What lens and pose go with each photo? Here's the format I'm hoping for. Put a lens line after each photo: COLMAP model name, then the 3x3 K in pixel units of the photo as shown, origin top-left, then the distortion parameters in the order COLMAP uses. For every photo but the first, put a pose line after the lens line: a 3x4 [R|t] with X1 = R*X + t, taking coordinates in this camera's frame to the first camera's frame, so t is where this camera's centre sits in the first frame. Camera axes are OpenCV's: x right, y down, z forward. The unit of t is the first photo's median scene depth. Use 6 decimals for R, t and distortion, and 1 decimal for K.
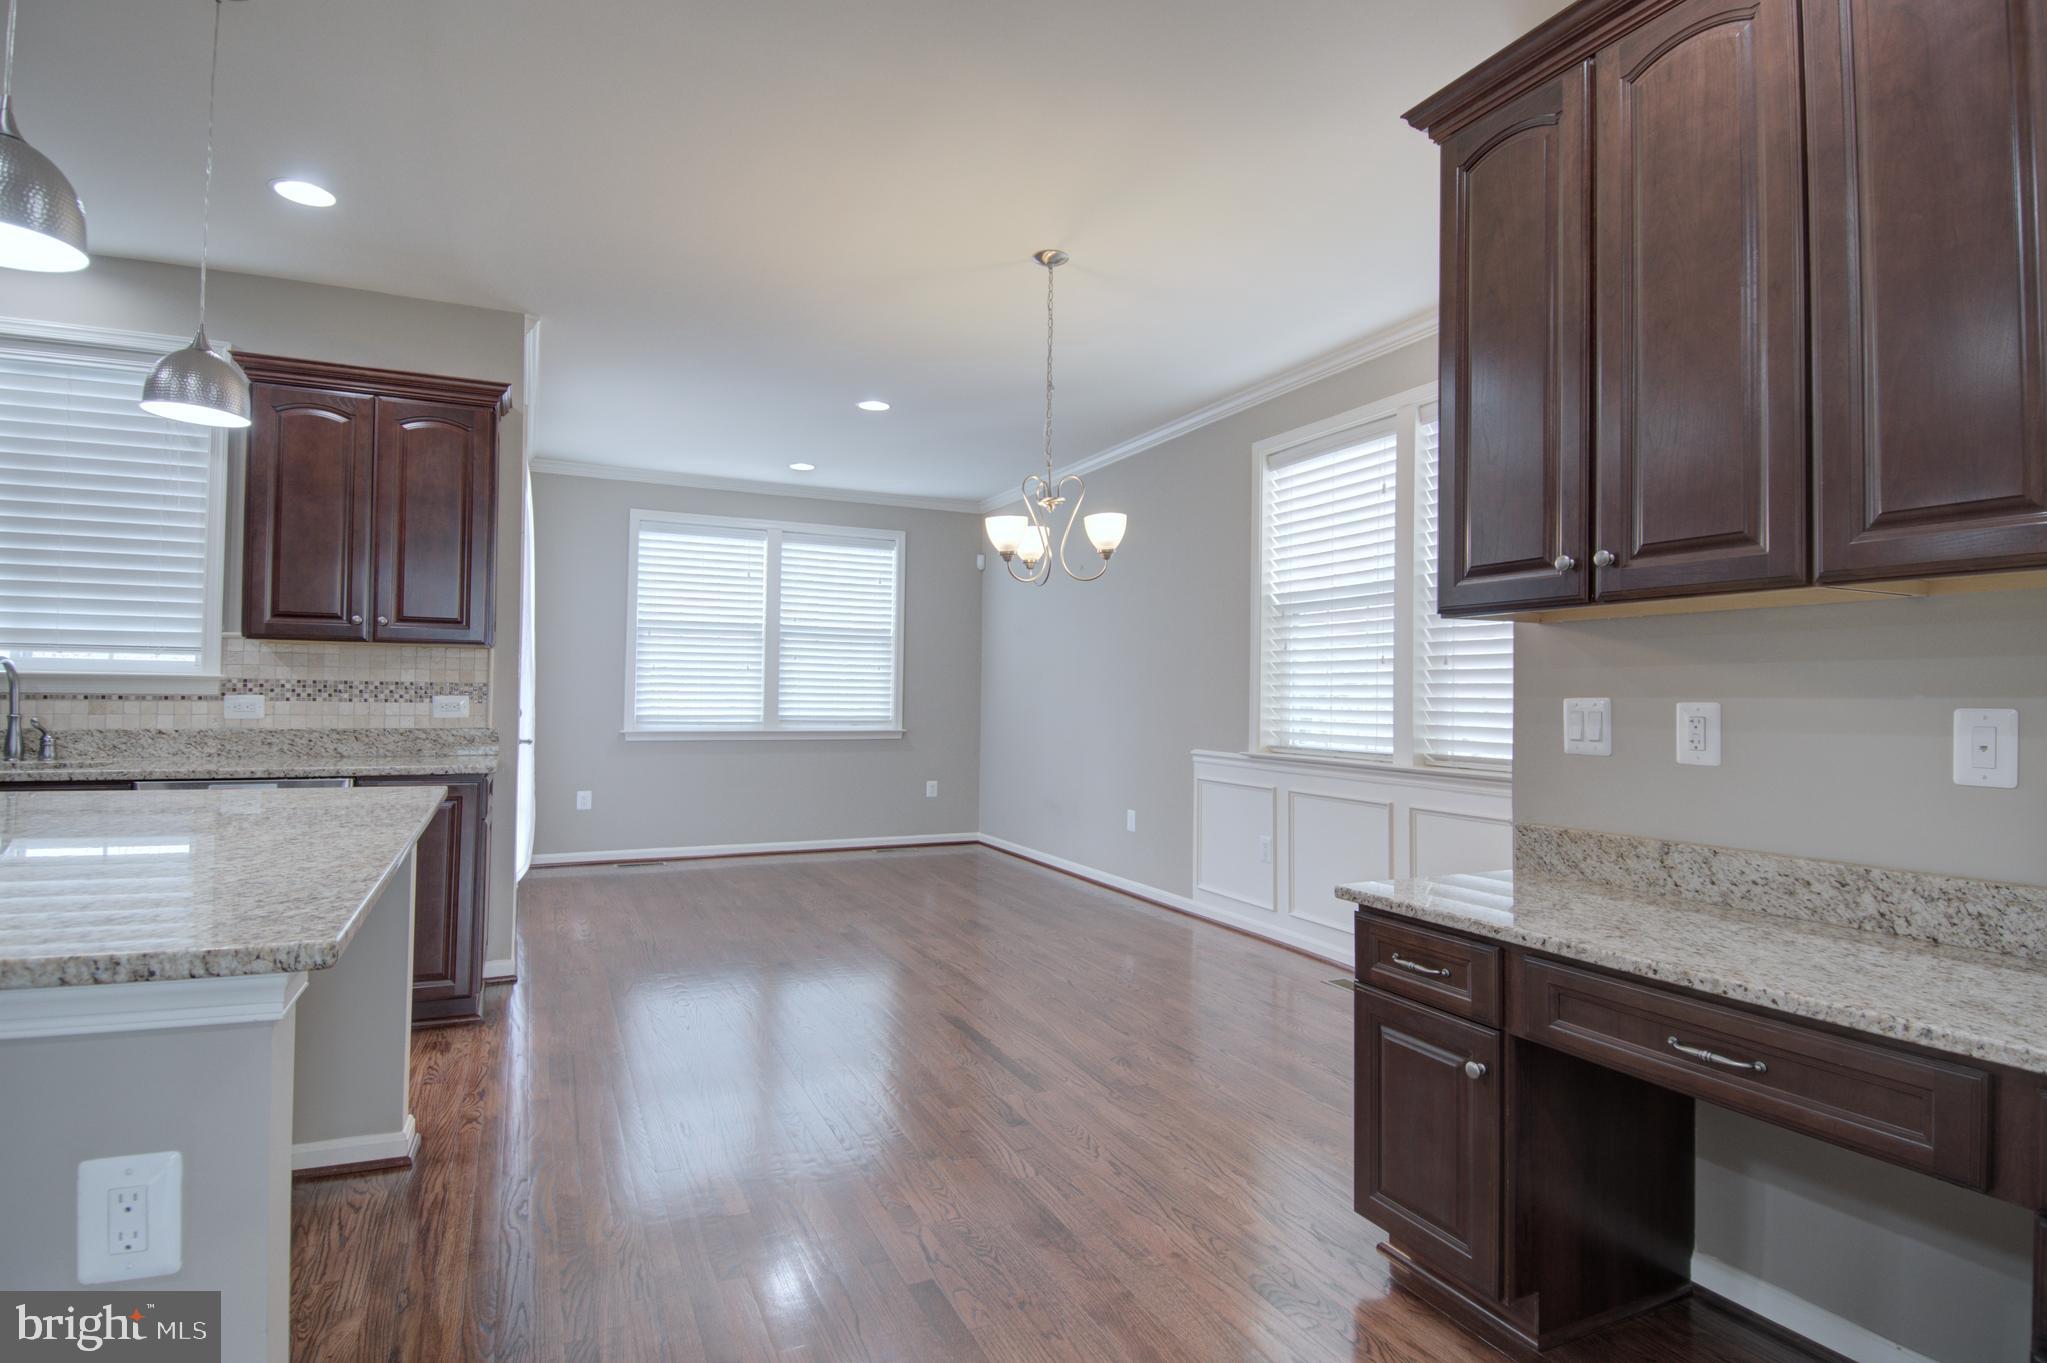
lens RADIAL K [[1046.8, 0, 1010.6], [0, 1046.8, 687.7], [0, 0, 1]] dist [-0.050676, 0.000124]
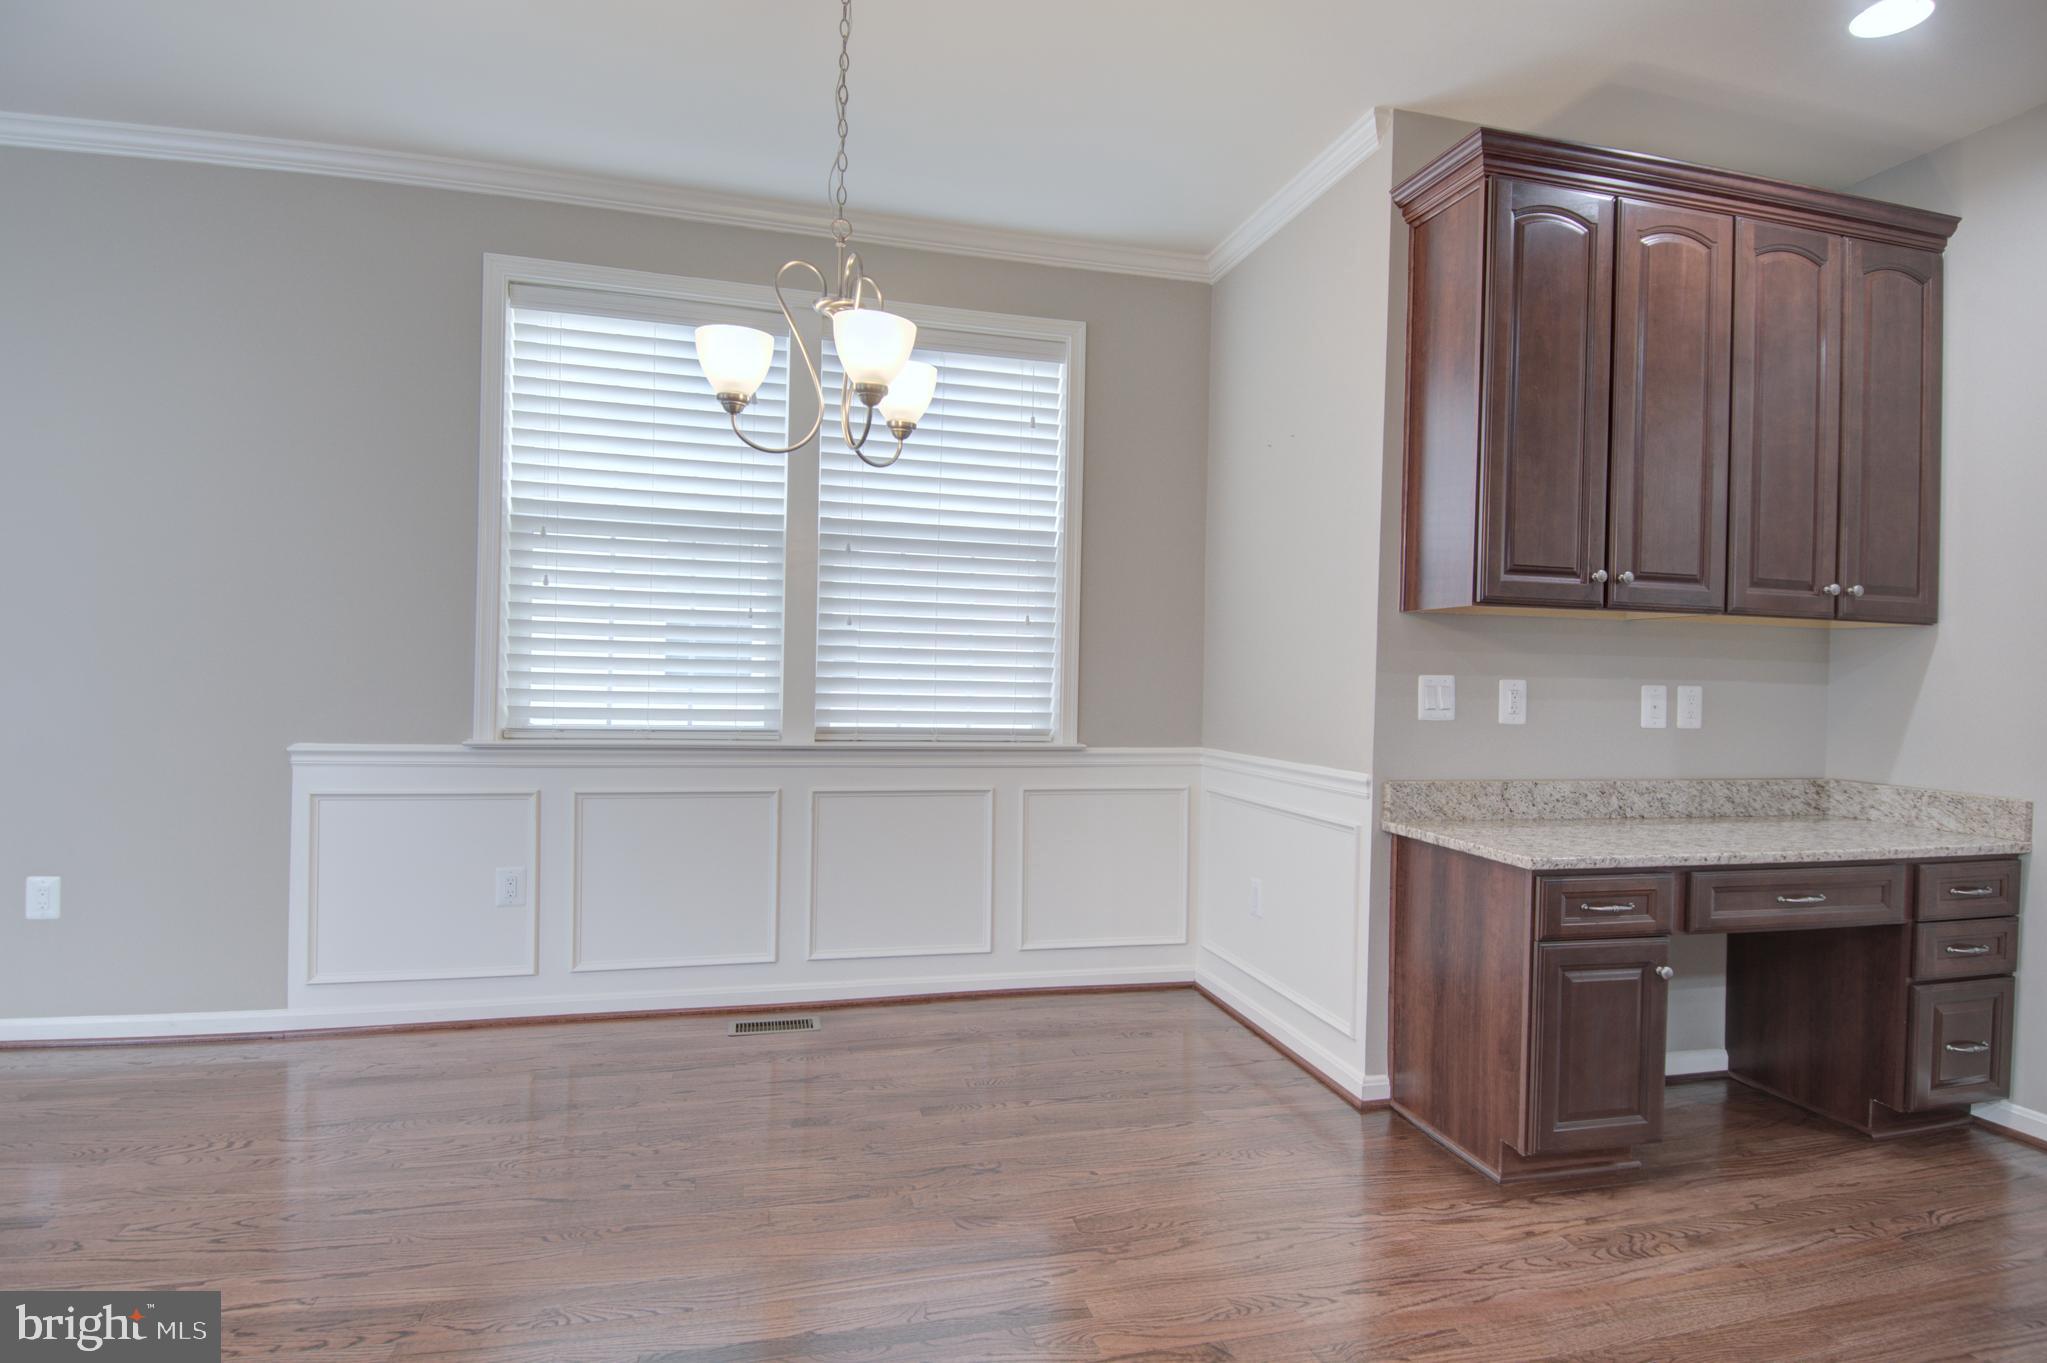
lens RADIAL K [[1049.9, 0, 1023.5], [0, 1049.9, 681.5], [0, 0, 1]] dist [0.062608, -0.062645]
pose [[0.173824, -0.018417, 0.984604, -1.111047], [-0.028899, 0.999299, 0.023794, 0.001144], [-0.984353, -0.032590, 0.173170, 1.762284]]
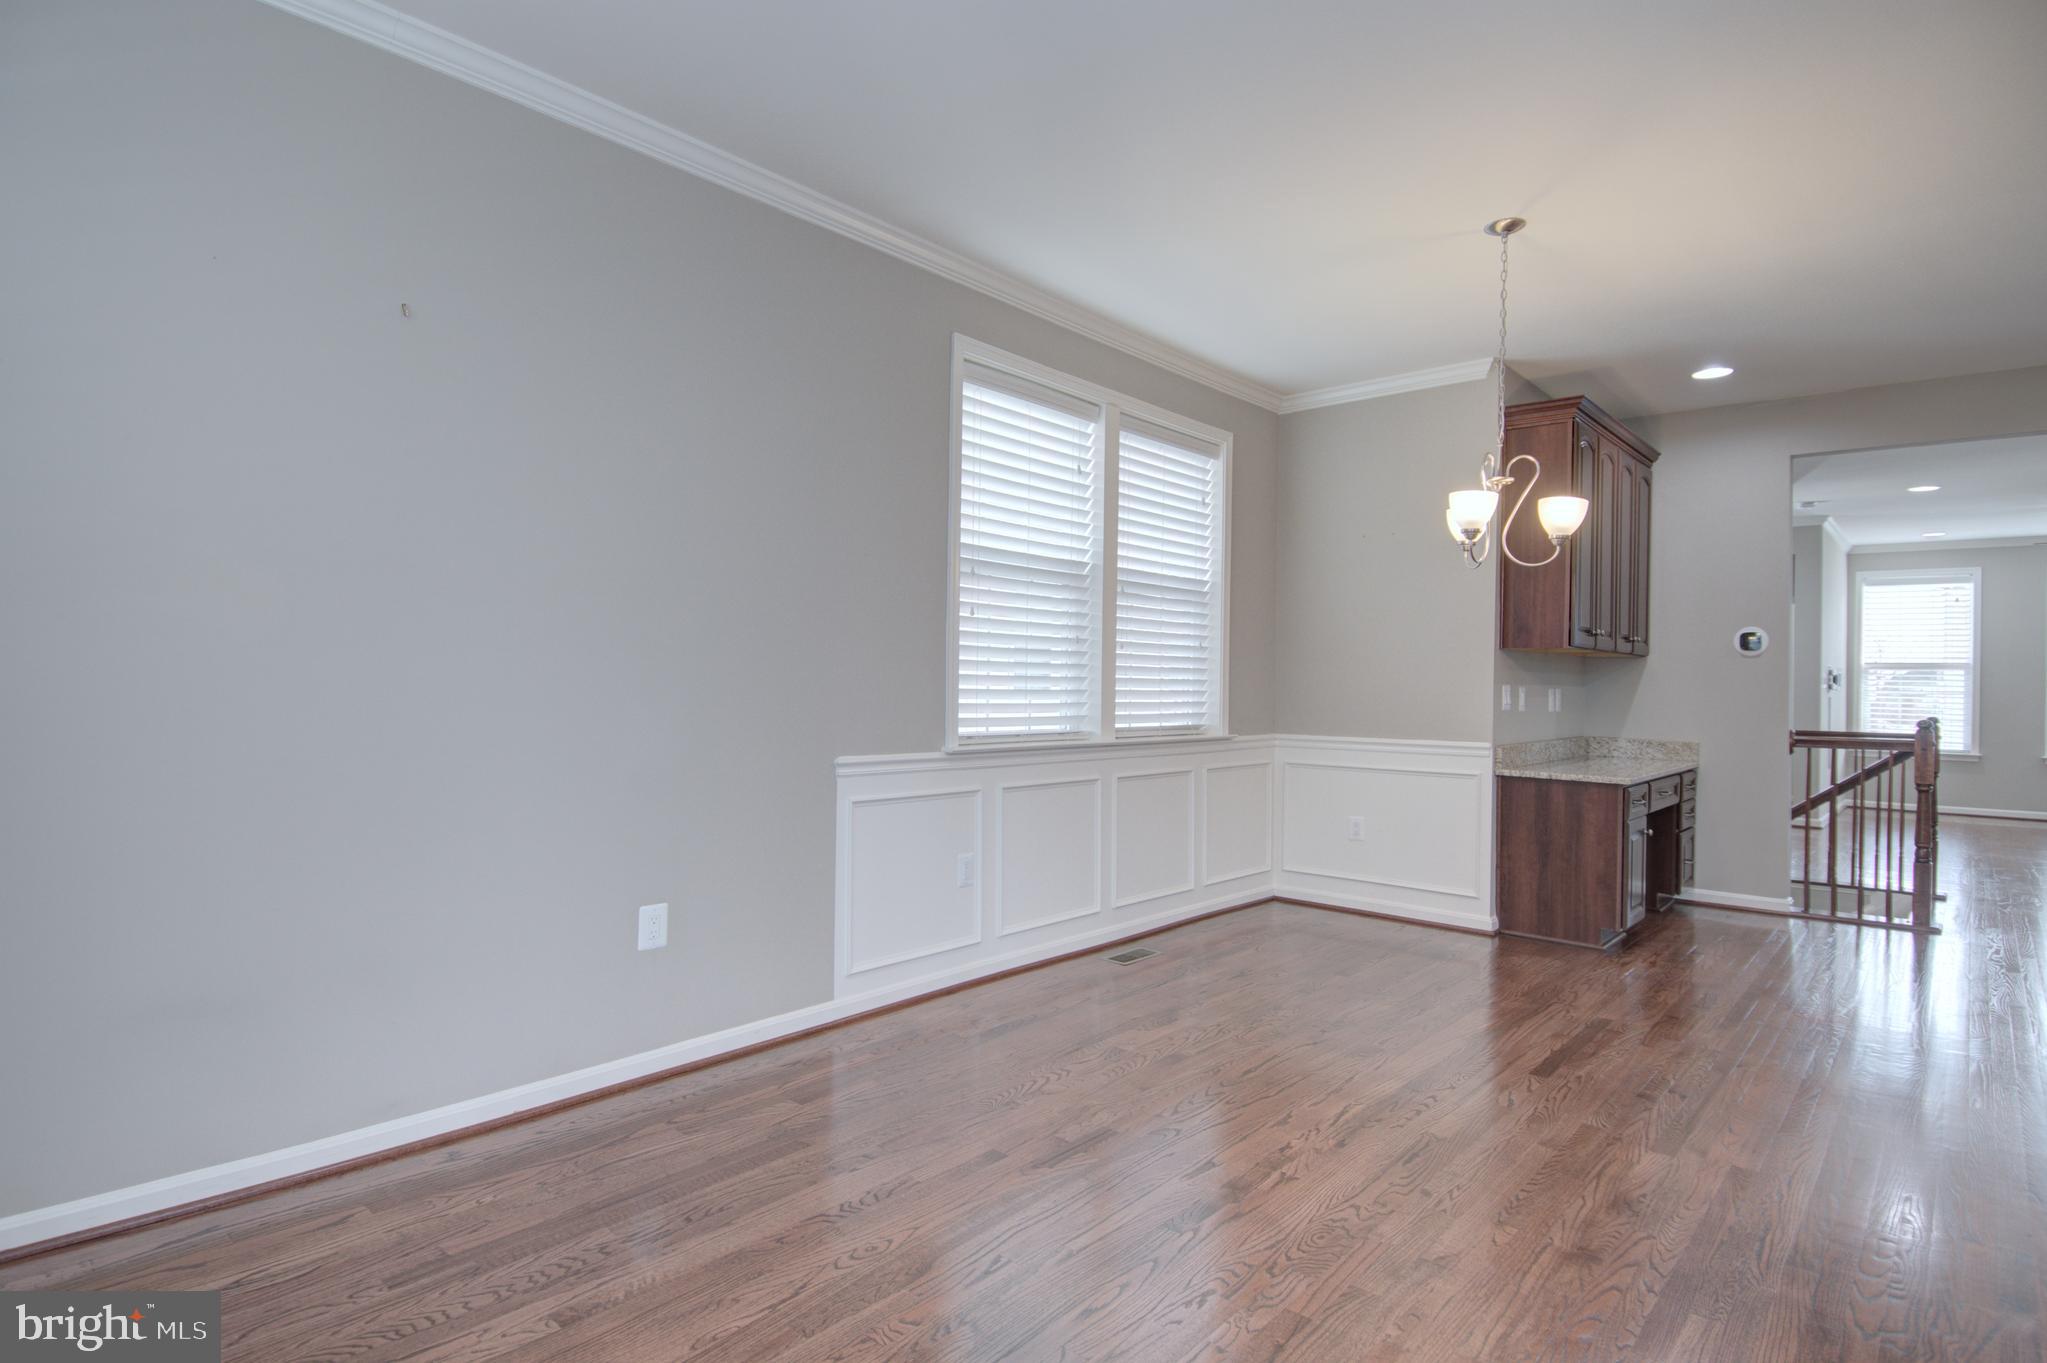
lens RADIAL K [[1049.9, 0, 1023.5], [0, 1049.9, 681.5], [0, 0, 1]] dist [0.062608, -0.062645]
pose [[-0.404263, -0.023373, 0.914344, -1.521713], [-0.031116, 0.999446, 0.011791, 0.009891], [-0.914113, -0.023684, -0.404767, 3.975214]]
